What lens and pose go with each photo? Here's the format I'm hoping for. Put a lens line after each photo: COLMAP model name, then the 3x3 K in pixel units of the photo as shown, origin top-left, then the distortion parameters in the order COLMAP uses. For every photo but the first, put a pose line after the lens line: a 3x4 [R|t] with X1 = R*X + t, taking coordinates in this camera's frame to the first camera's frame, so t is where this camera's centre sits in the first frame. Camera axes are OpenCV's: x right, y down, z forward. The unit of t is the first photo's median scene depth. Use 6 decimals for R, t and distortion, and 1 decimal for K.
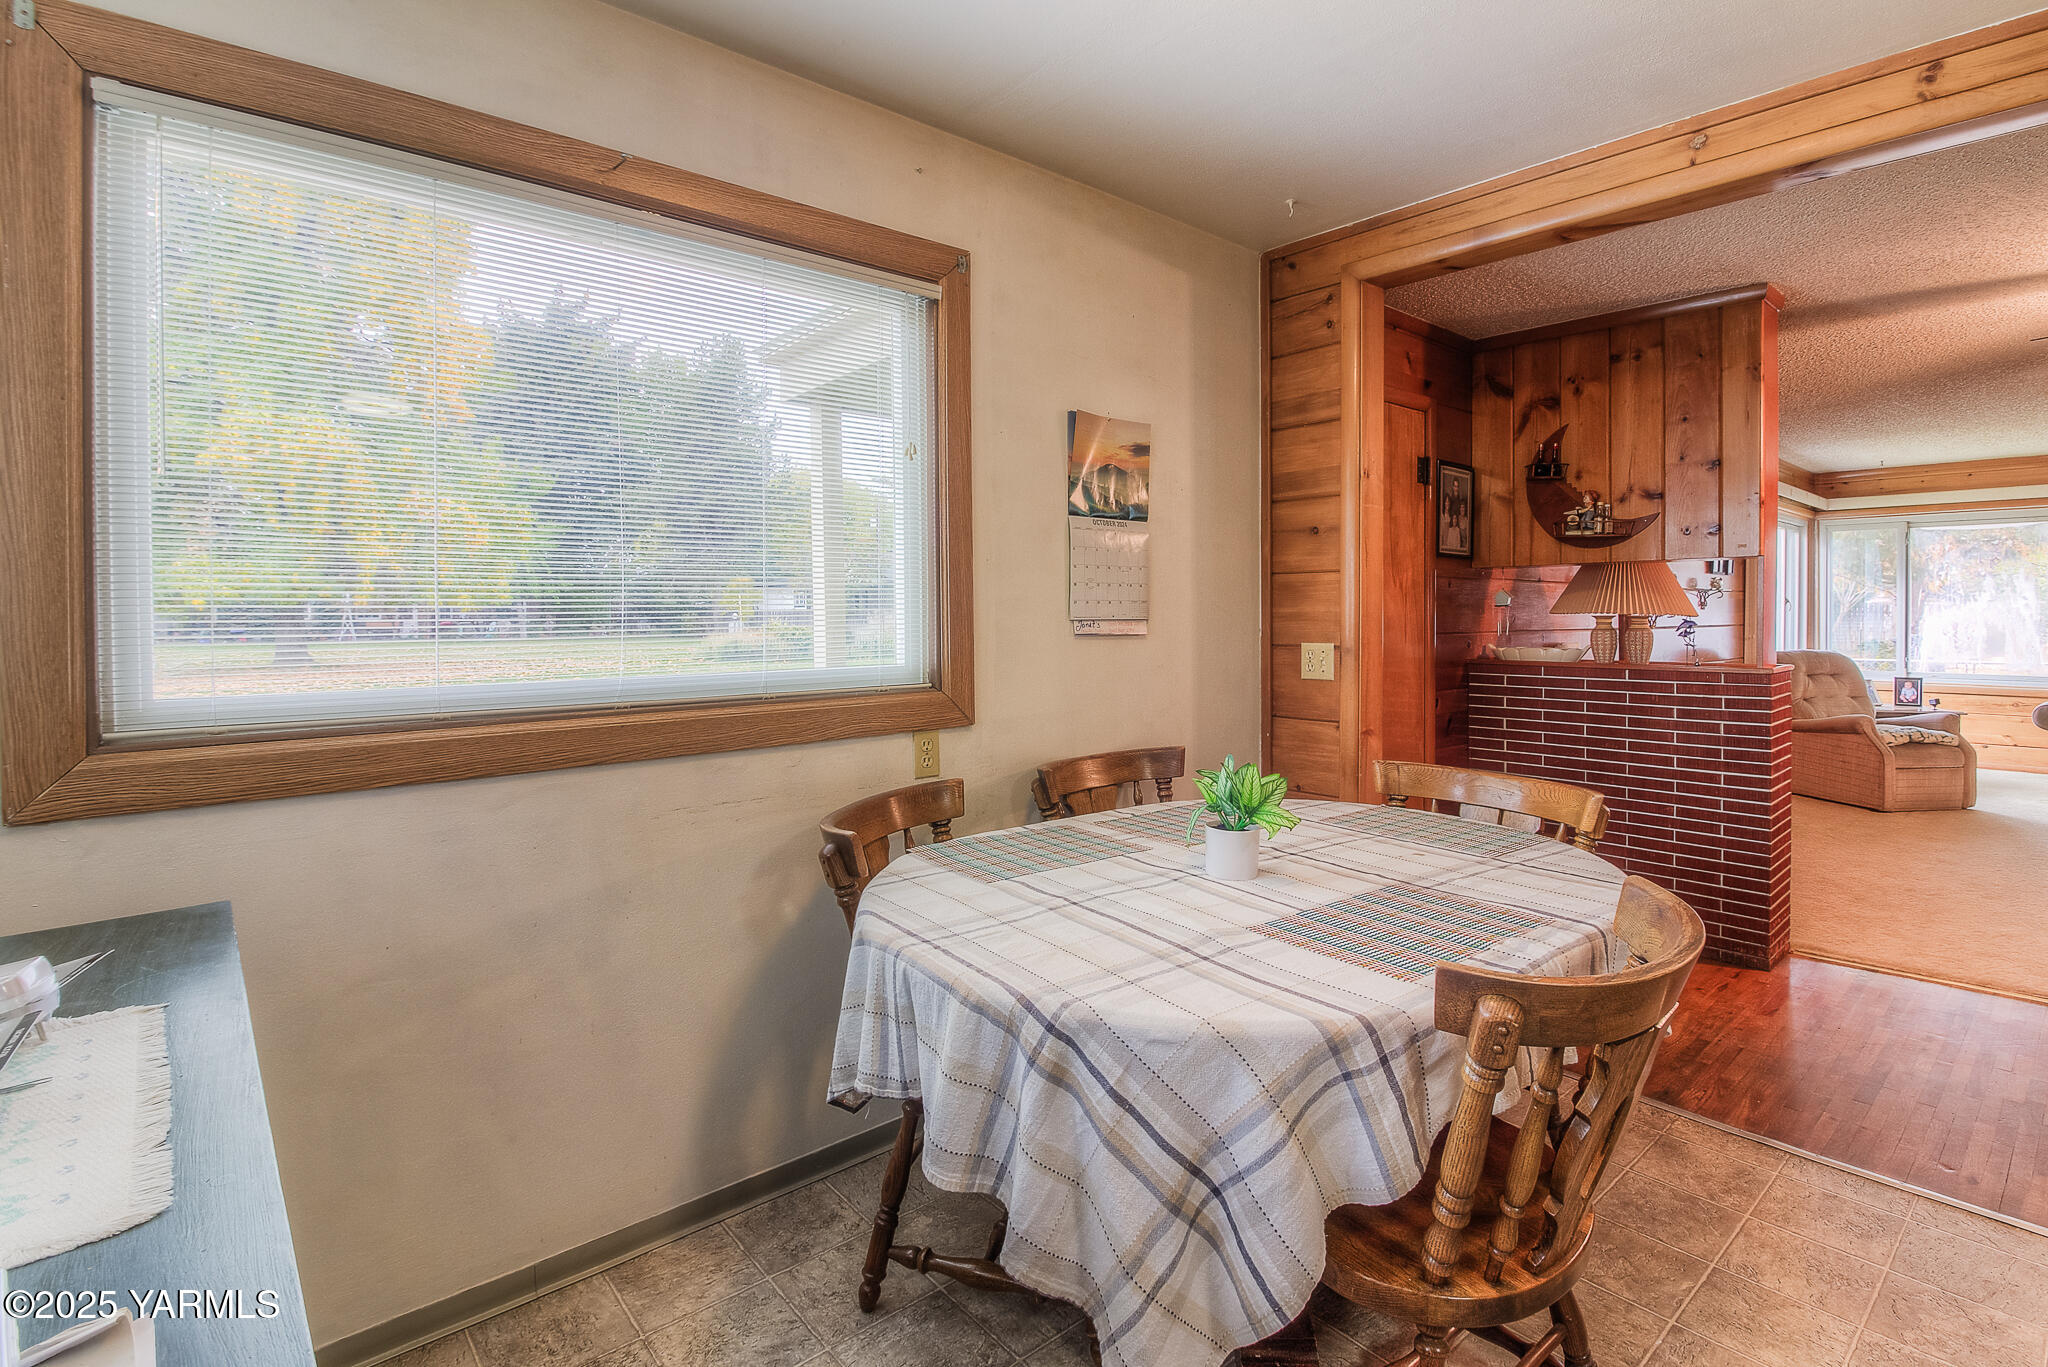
lens RADIAL K [[996.5, 0, 1076.8], [0, 996.5, 628.3], [0, 0, 1]] dist [0.000019, -0.001159]
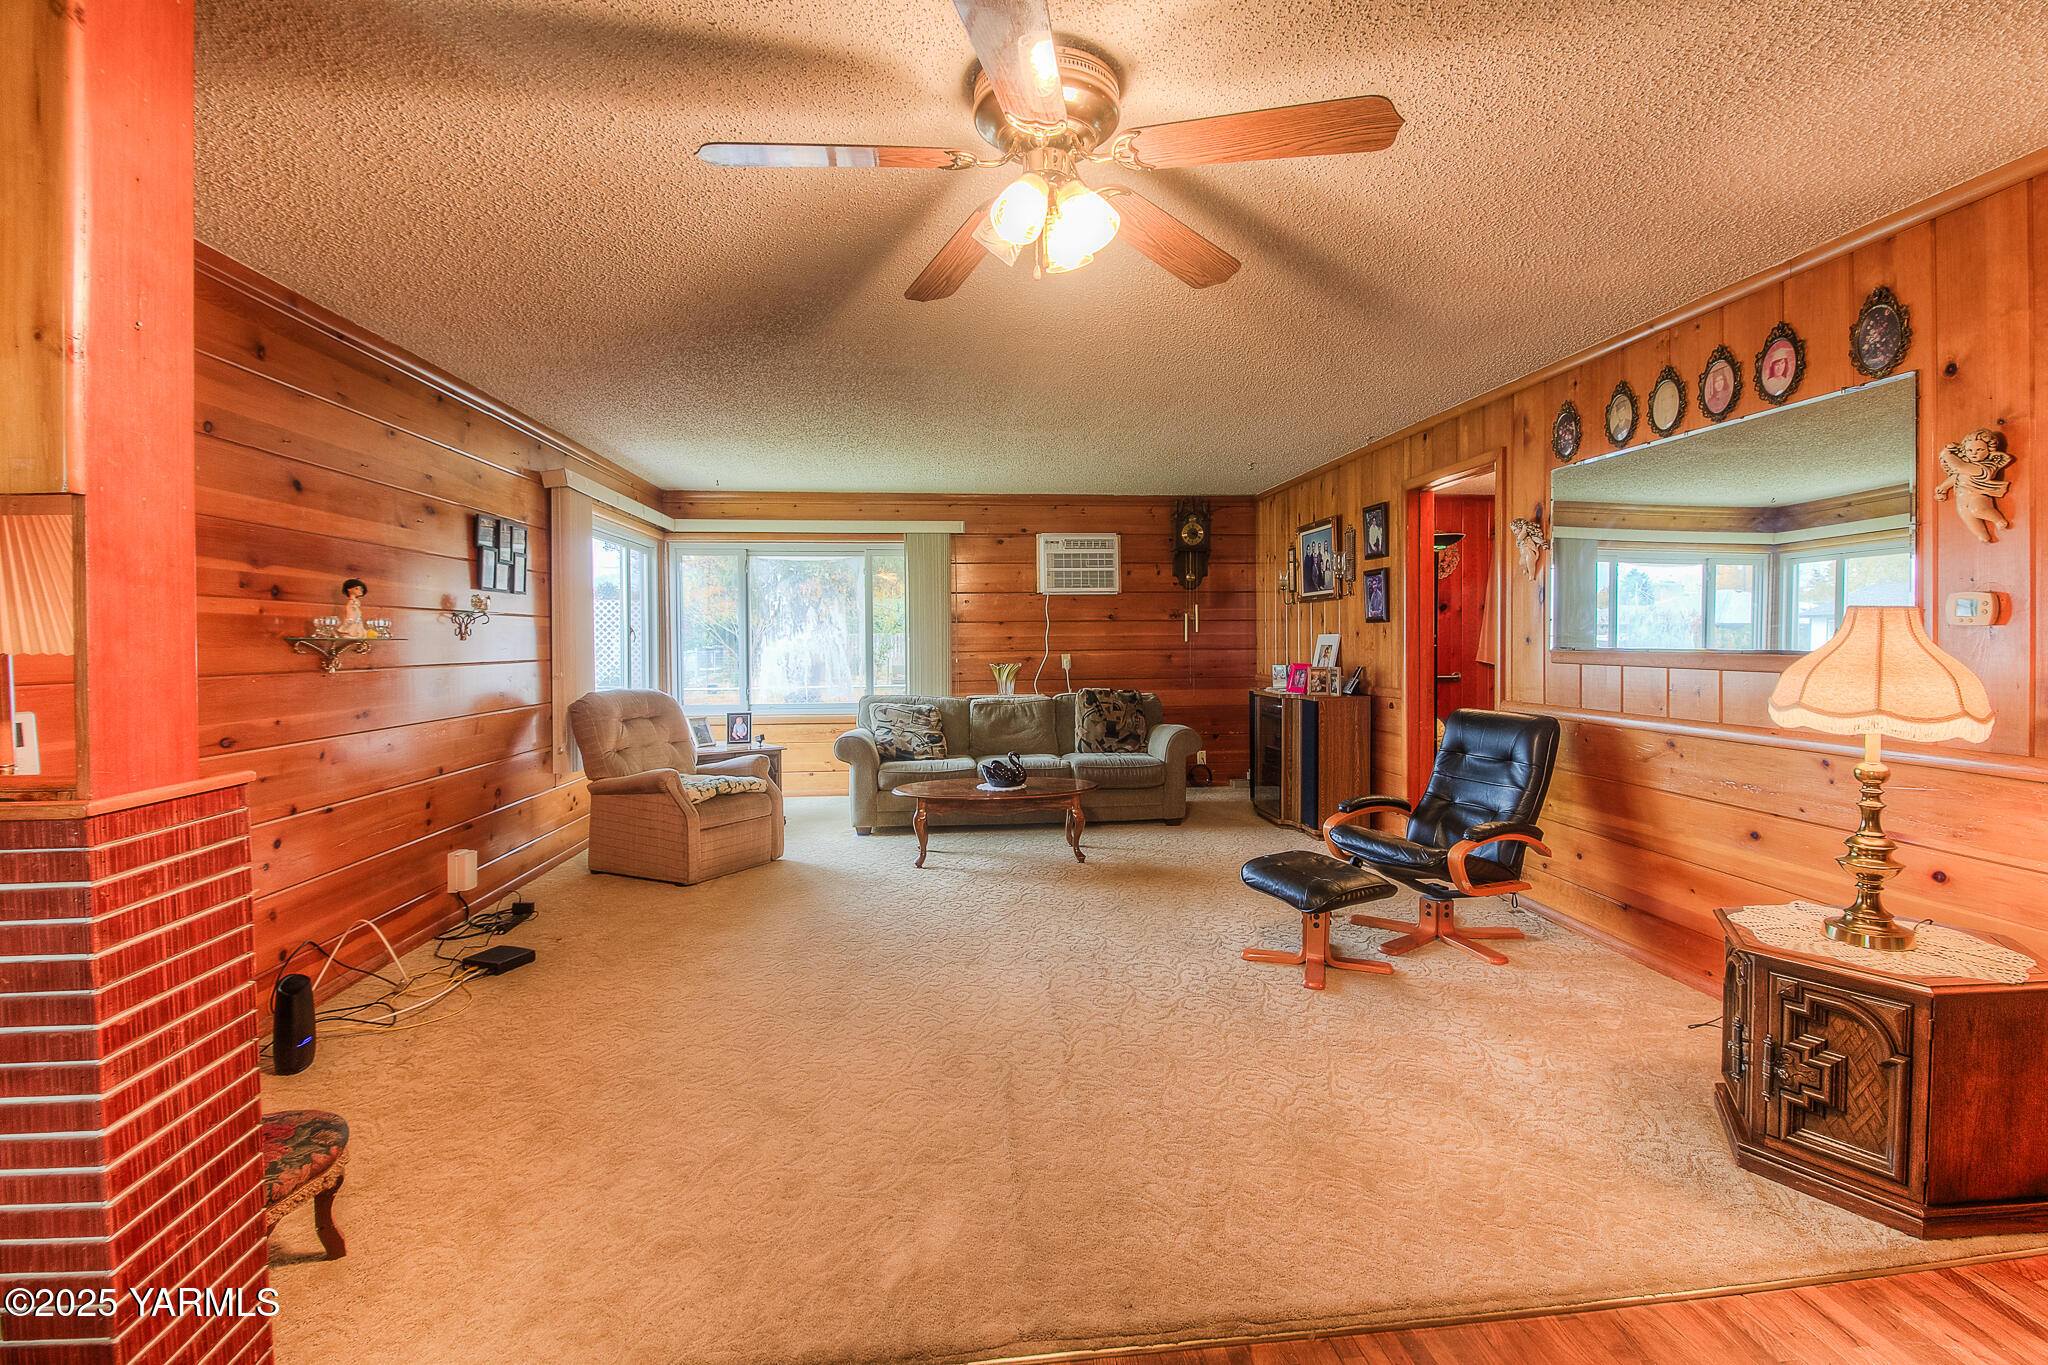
lens RADIAL K [[996.5, 0, 1027.7], [0, 996.5, 661.5], [0, 0, 1]] dist [0.000019, -0.001159]
pose [[0.612459, -0.017695, 0.790304, 0.560628], [0.015348, 0.999827, 0.010492, -0.009311], [-0.790354, 0.005703, 0.612624, 0.455905]]
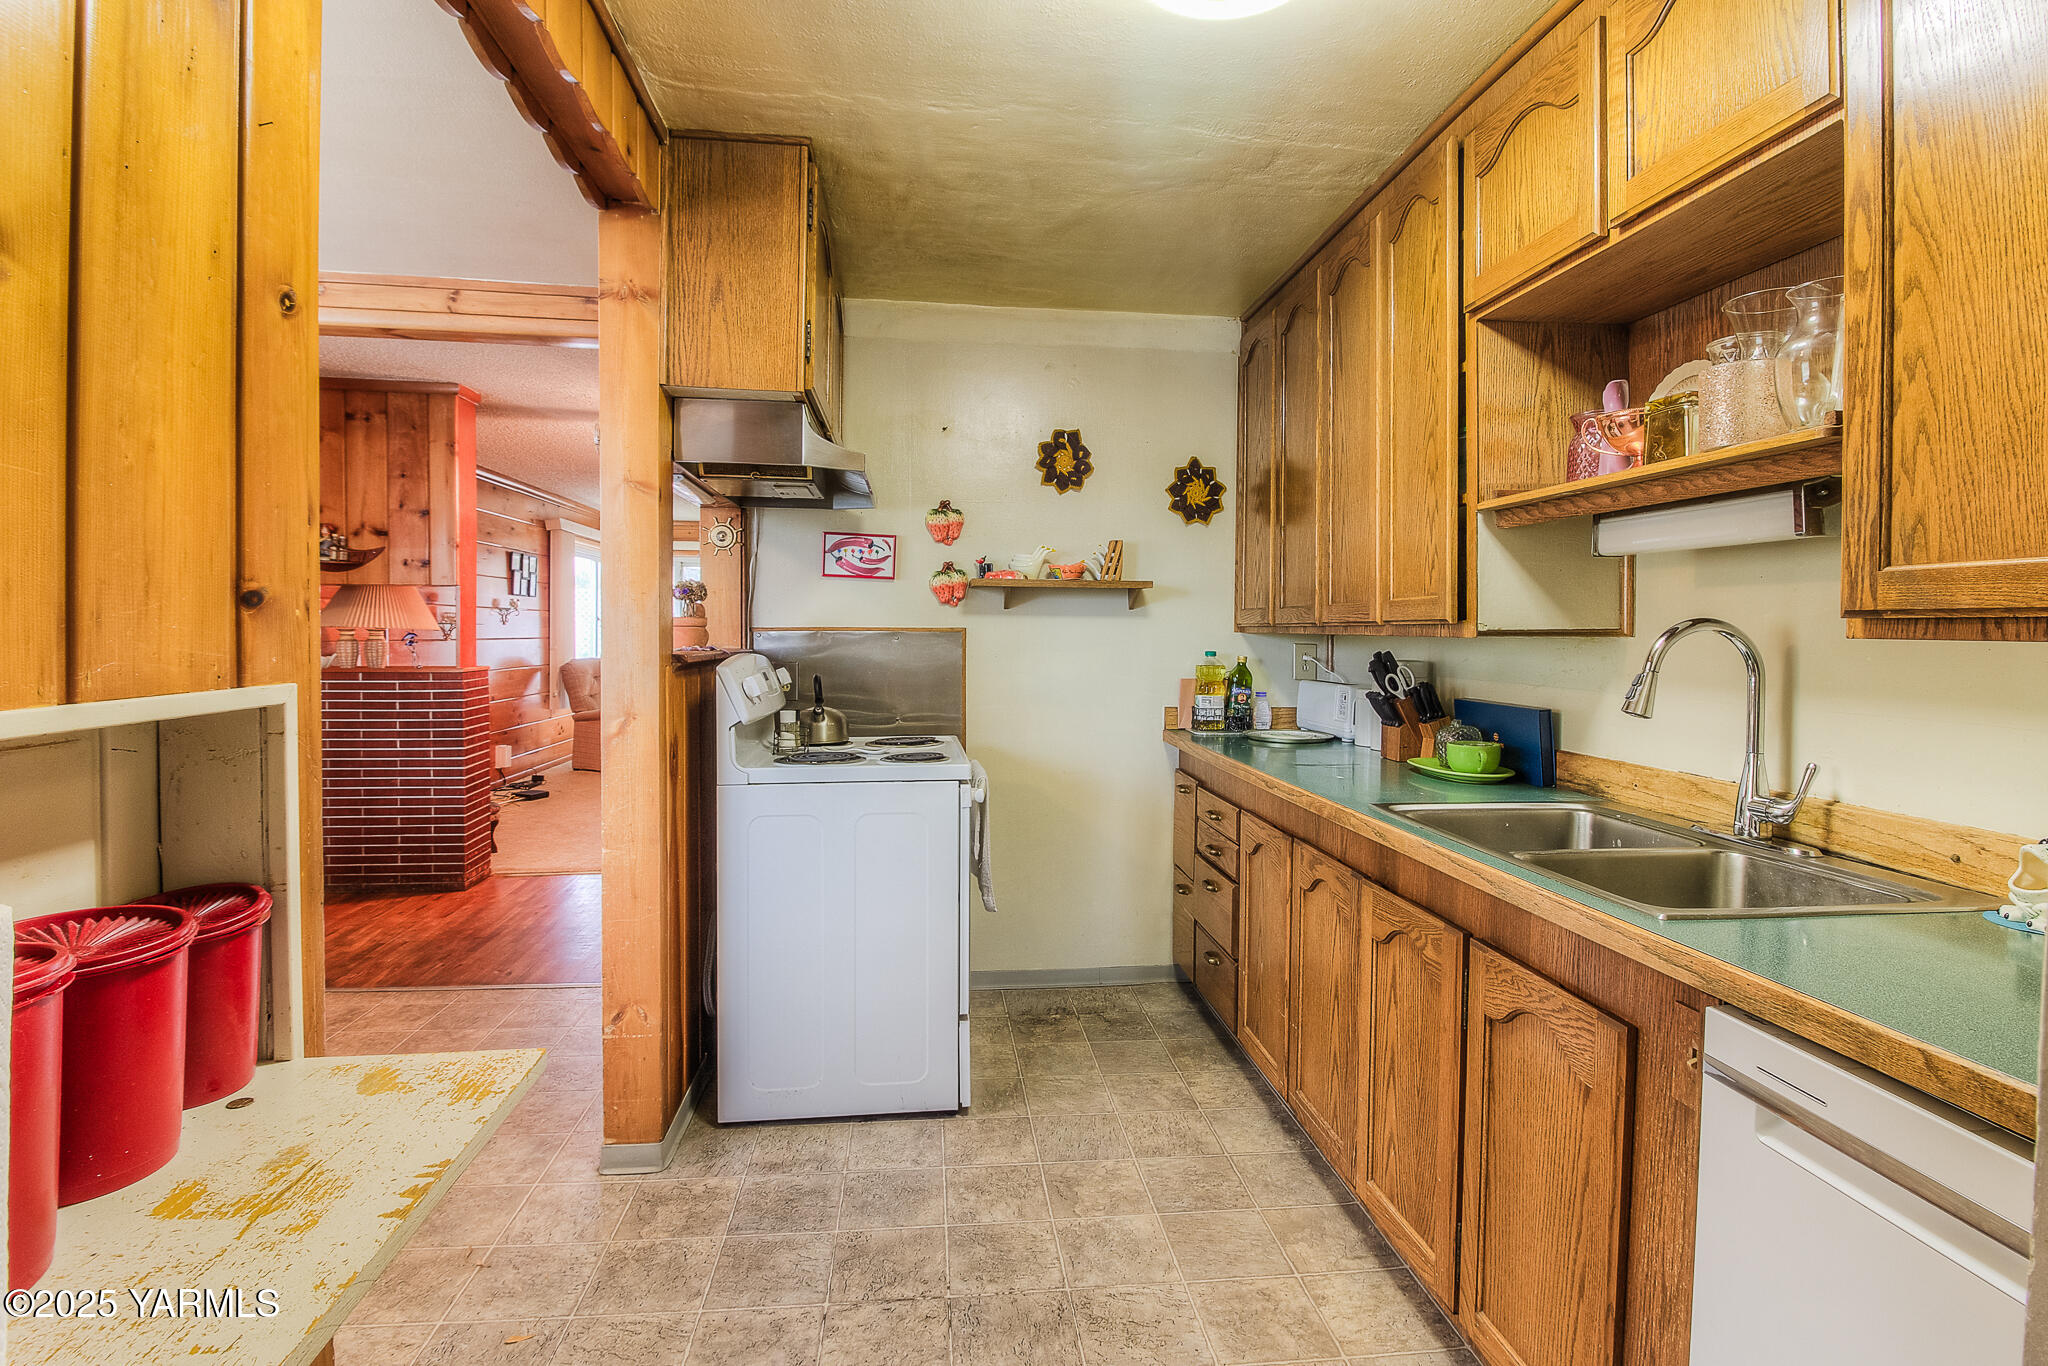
lens RADIAL K [[996.5, 0, 1006.7], [0, 996.5, 651.9], [0, 0, 1]] dist [0.000019, -0.001159]
pose [[0.599007, -0.009825, 0.800683, 0.046598], [0.002587, 0.999943, 0.010335, 0.005150], [-0.800739, -0.004119, 0.598999, -0.371501]]
